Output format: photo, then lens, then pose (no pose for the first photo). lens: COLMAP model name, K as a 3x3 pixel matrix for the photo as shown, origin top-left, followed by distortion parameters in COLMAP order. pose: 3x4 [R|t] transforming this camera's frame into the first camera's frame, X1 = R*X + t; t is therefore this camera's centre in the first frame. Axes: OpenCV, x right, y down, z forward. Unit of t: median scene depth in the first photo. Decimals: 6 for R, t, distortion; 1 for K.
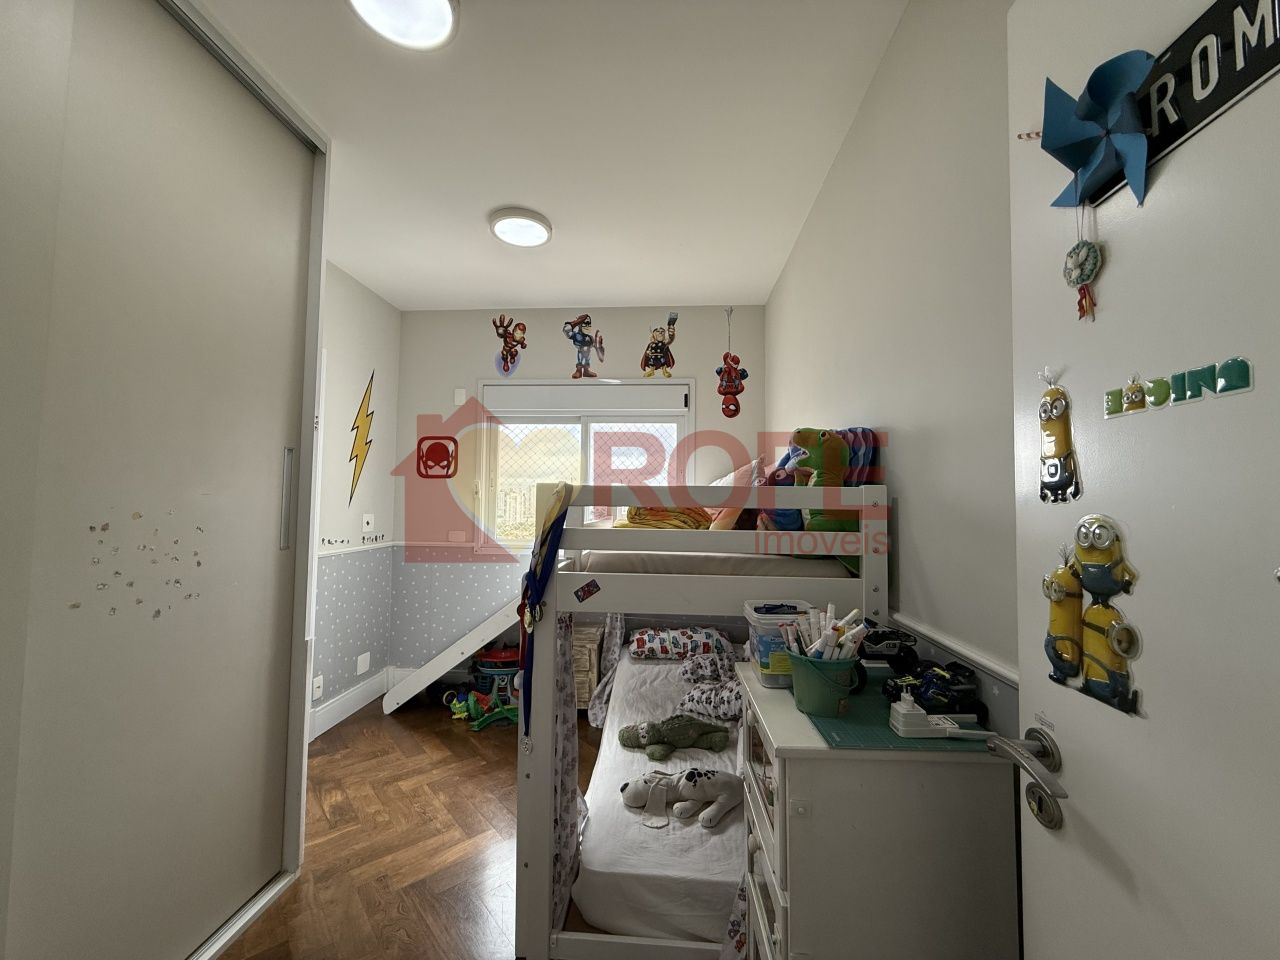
lens RADIAL K [[506.8, 0, 636.6], [0, 506.8, 478.4], [0, 0, 1]] dist [-0.005860, 0.001201]
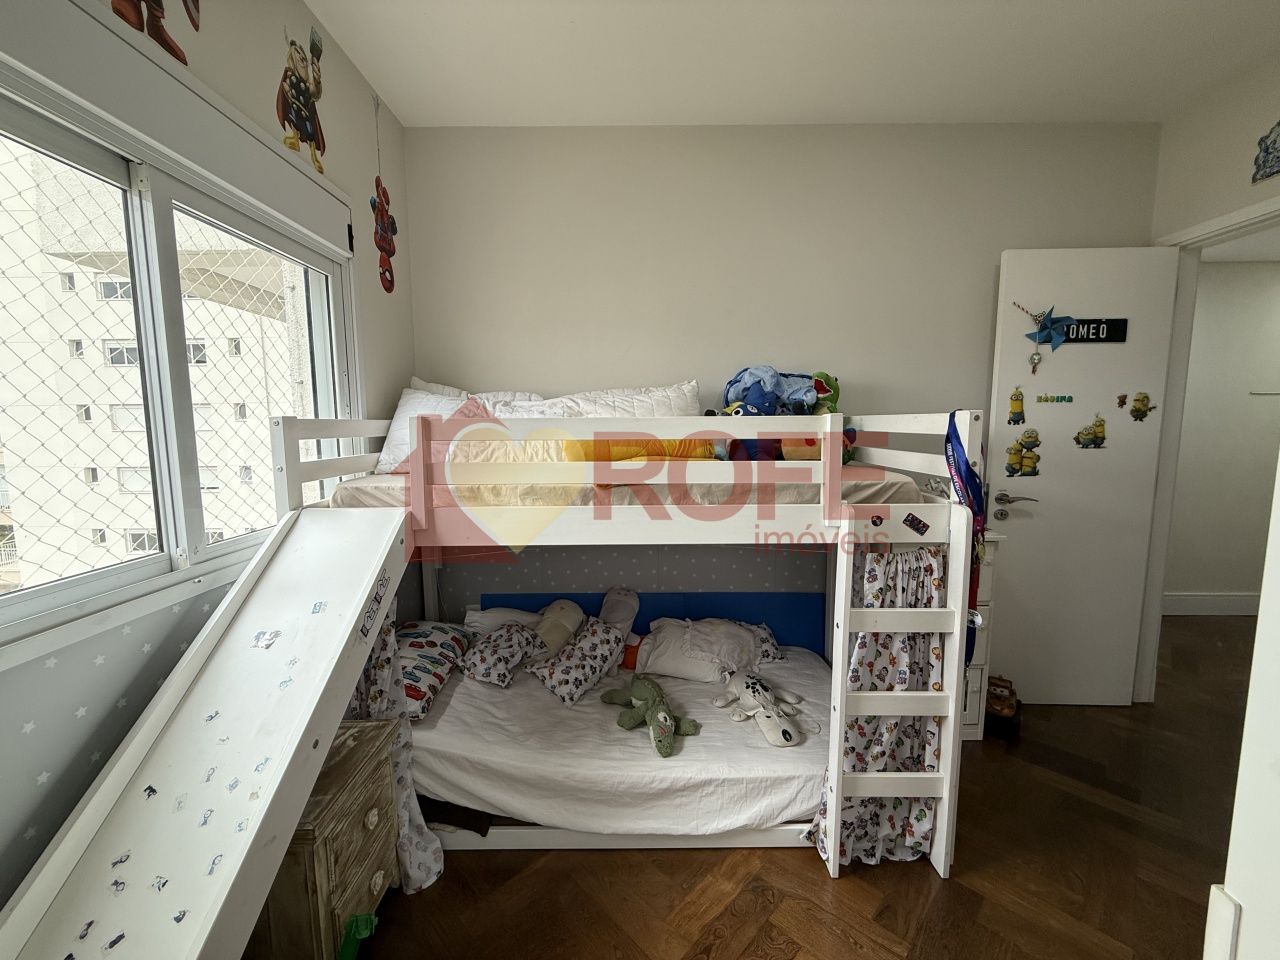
lens RADIAL K [[506.8, 0, 632.1], [0, 506.8, 467.5], [0, 0, 1]] dist [-0.005860, 0.001201]
pose [[-0.056991, -0.106167, 0.992714, -2.623230], [-0.045443, 0.993575, 0.103651, 0.106482], [-0.997340, -0.039205, -0.061450, 4.066633]]
